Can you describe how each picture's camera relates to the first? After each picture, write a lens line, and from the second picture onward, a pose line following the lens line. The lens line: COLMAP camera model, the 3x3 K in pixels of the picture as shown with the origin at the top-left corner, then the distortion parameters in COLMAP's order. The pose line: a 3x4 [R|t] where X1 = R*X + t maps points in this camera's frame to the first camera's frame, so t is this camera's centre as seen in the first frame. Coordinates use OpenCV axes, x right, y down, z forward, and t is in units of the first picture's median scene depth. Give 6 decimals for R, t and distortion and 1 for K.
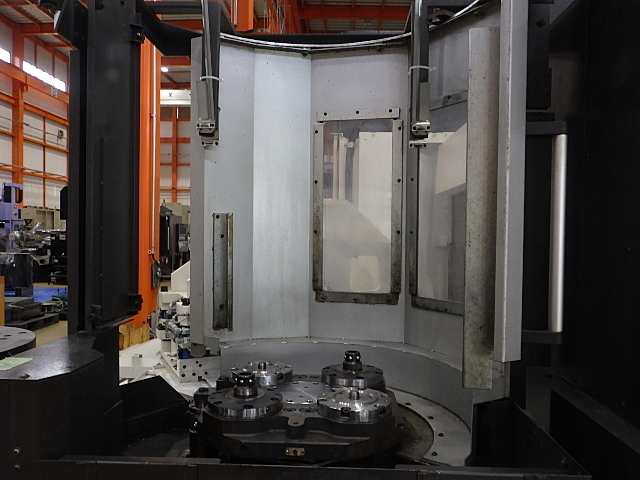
lens RADIAL K [[524.3, 0, 319.9], [0, 524.3, 239.8], [0, 0, 1]] dist [-0.002462, -0.011518]
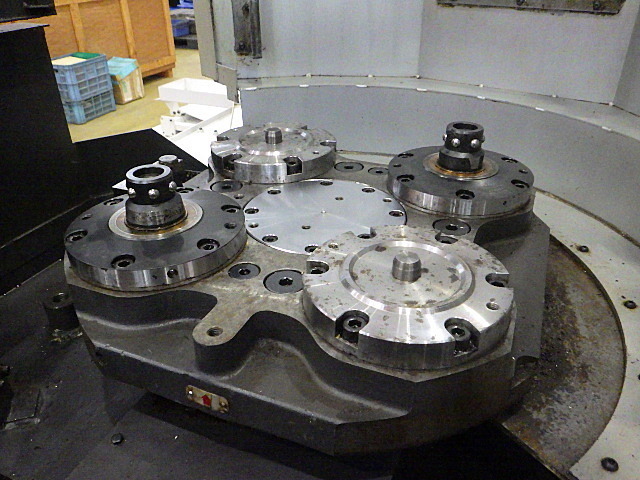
lens RADIAL K [[524.3, 0, 319.8], [0, 524.3, 240.1], [0, 0, 1]] dist [-0.002462, -0.011518]
pose [[0.936300, 0.161616, -0.311806, 0.099970], [0.012114, 0.872436, 0.488578, 0.087763], [0.350992, -0.461233, 0.814904, 0.584547]]
